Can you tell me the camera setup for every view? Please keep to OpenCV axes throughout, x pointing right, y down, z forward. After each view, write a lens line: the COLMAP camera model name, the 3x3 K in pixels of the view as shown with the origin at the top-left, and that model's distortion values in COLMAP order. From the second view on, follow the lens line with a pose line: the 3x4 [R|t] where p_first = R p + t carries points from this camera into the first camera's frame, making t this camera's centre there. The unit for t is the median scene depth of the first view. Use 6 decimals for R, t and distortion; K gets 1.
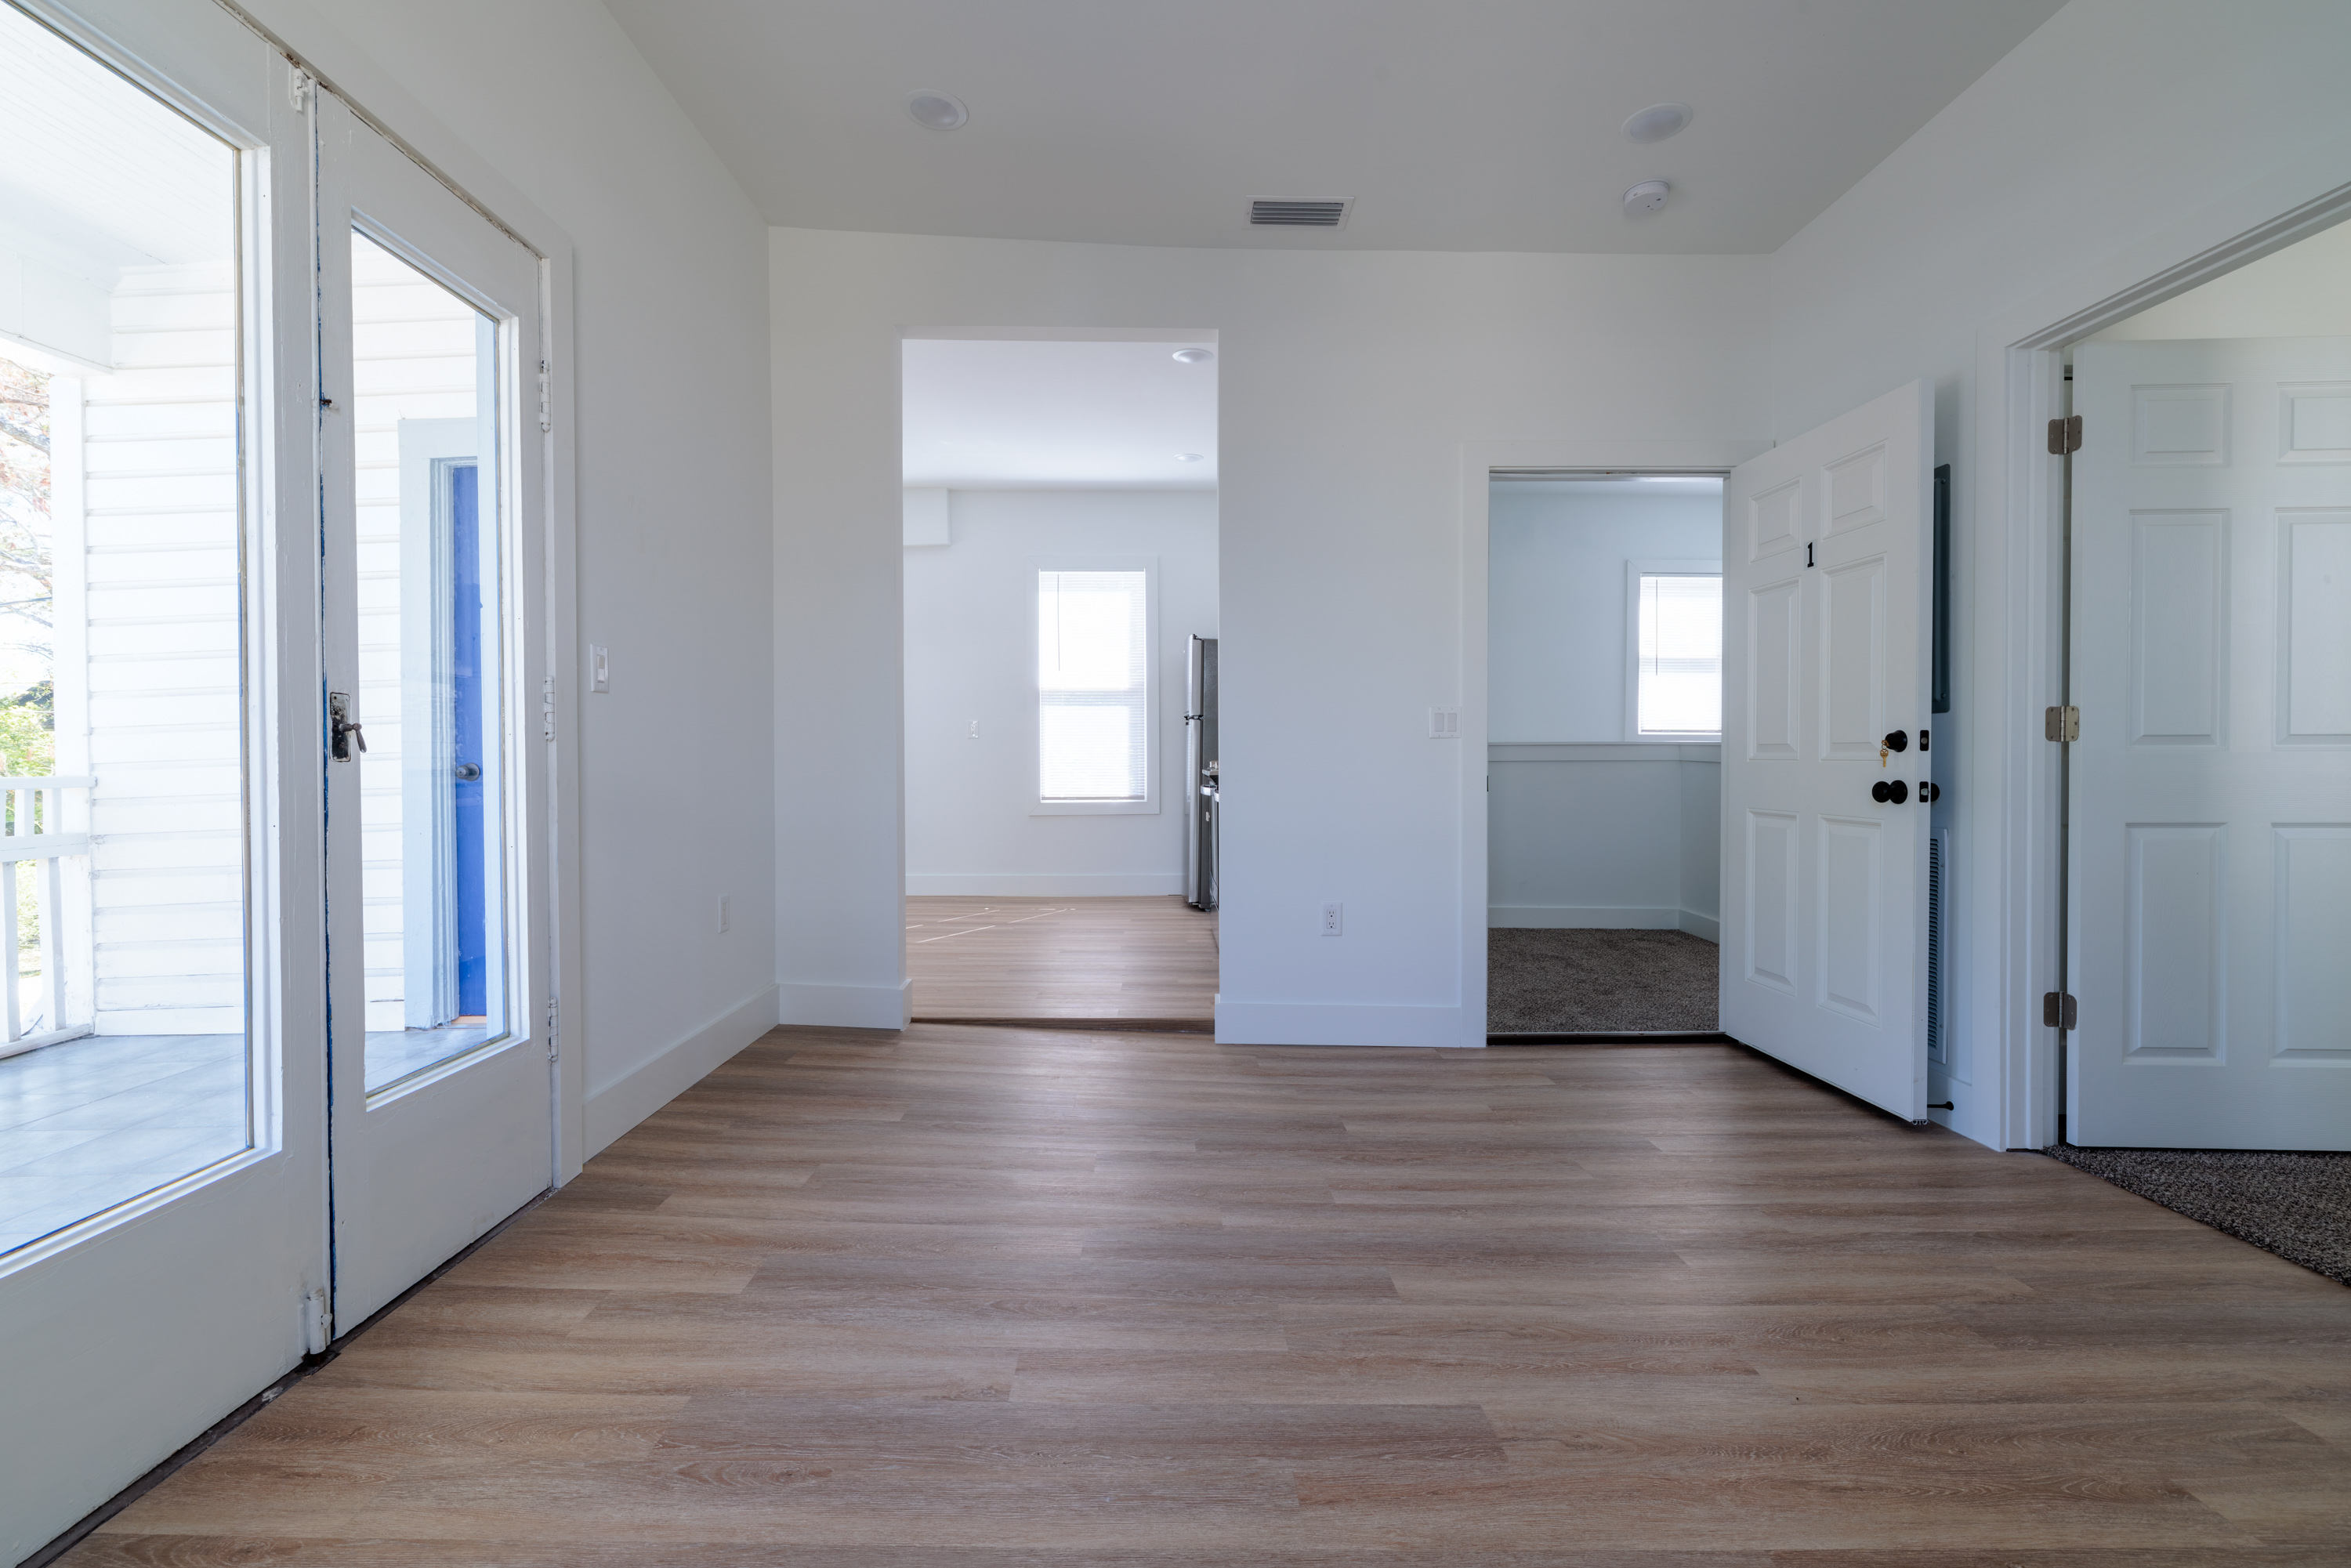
lens RADIAL K [[1066.5, 0, 1150.4], [0, 1066.5, 771.5], [0, 0, 1]] dist [-0.000715, -0.000184]
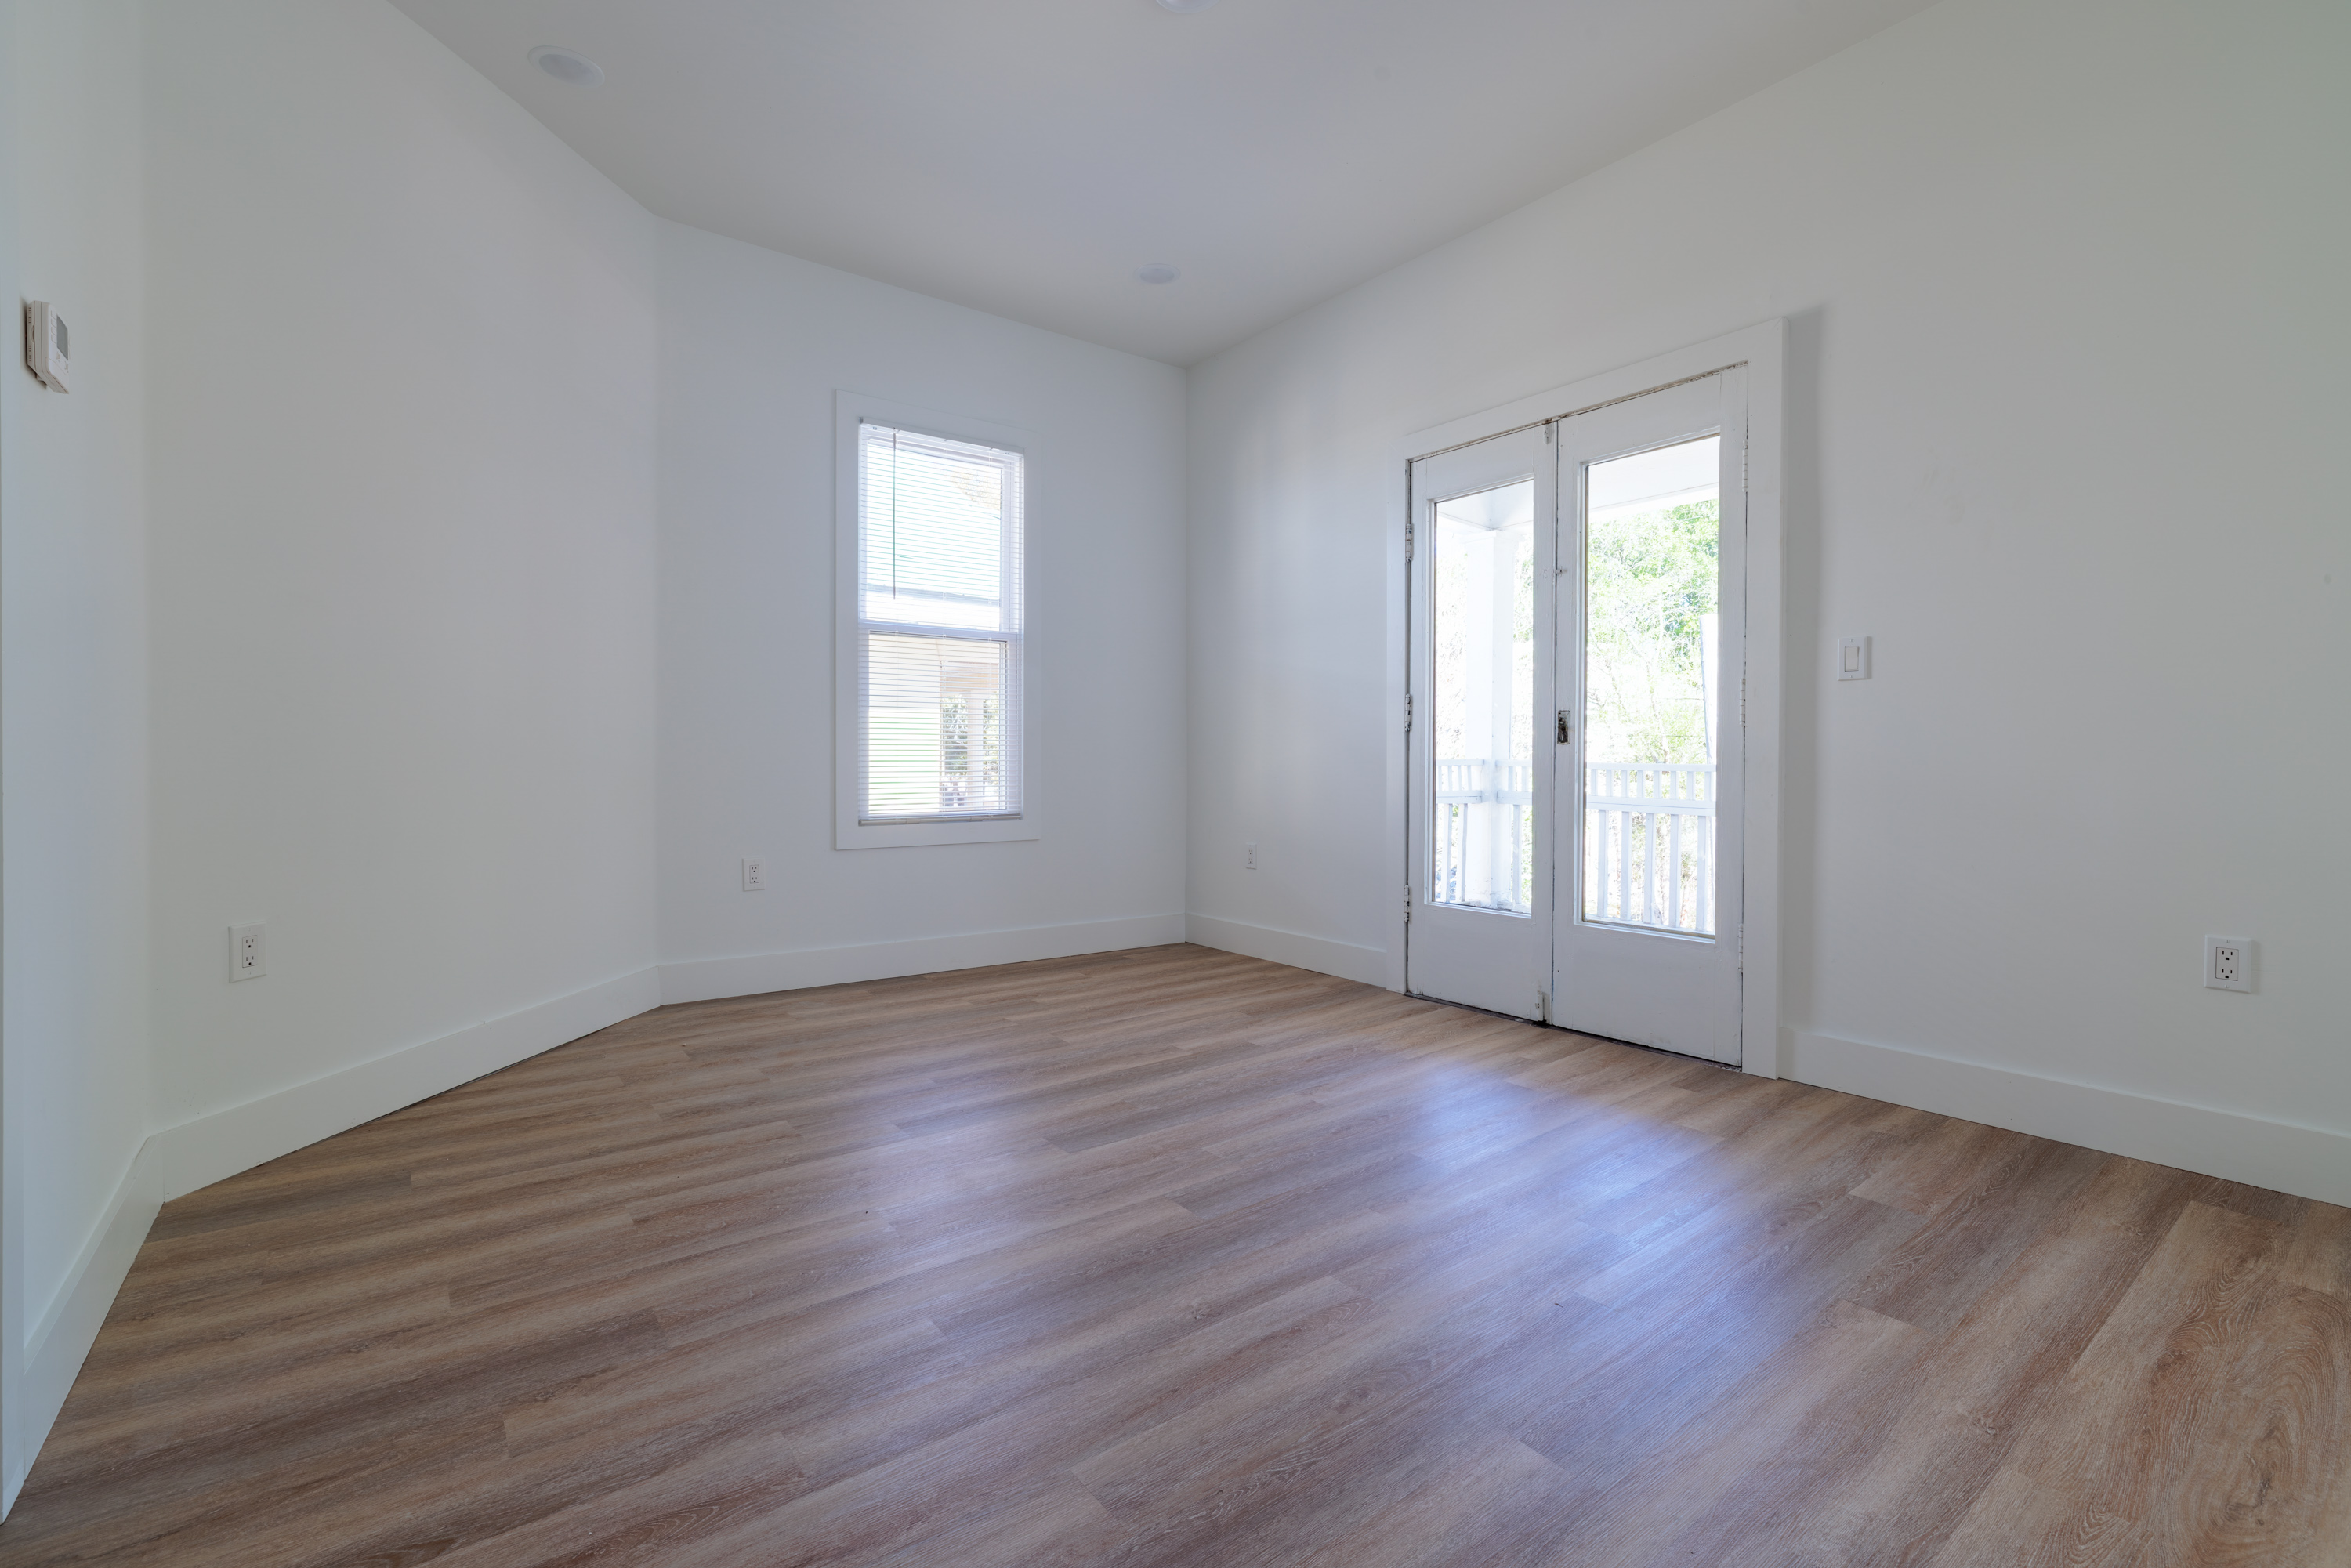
lens RADIAL K [[1020.9, 0, 1167.9], [0, 1020.9, 772.7], [0, 0, 1]] dist [0.000066, 0.000804]
pose [[-0.801821, 0.004144, -0.597550, 0.835214], [-0.012821, 0.999626, 0.024136, 0.005221], [0.597427, 0.027014, -0.801468, 1.748428]]
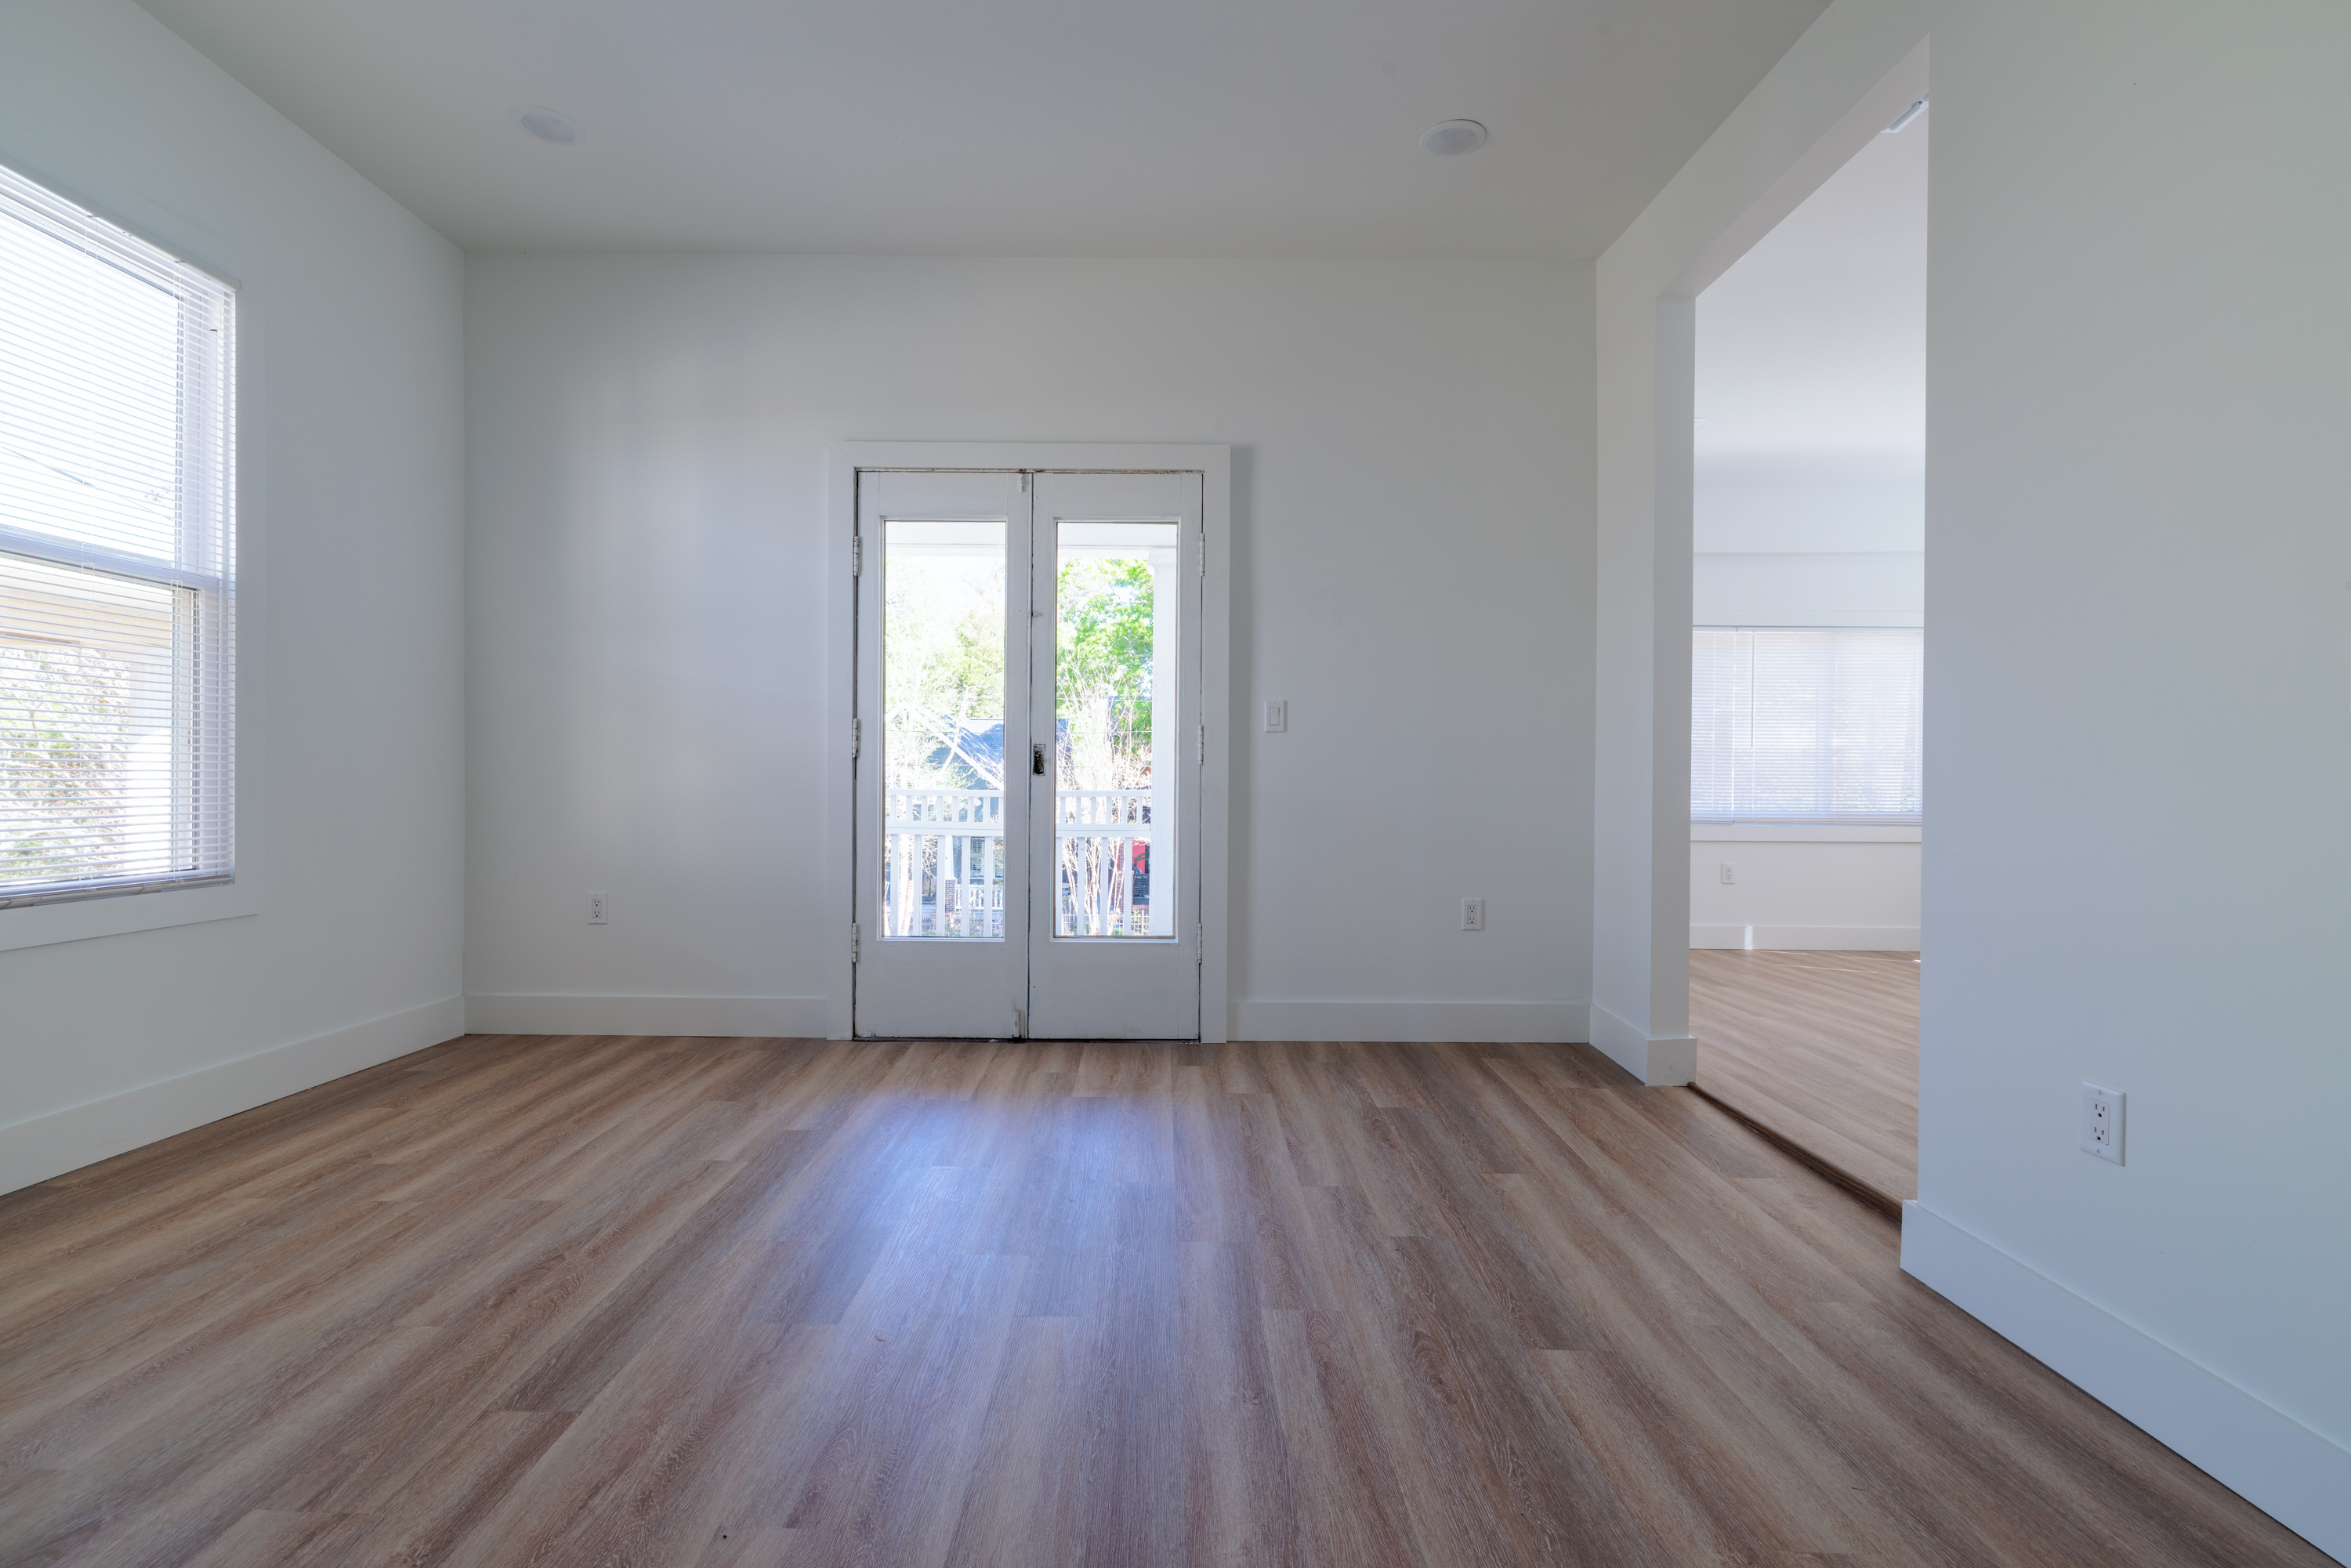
lens RADIAL K [[1003.8, 0, 1145.5], [0, 1003.8, 792.8], [0, 0, 1]] dist [-0.001467, 0.000412]
pose [[-0.016862, 0.006871, -0.999834, 1.074242], [-0.024119, 0.999683, 0.007277, 0.003726], [0.999567, 0.024238, -0.016691, 1.038139]]
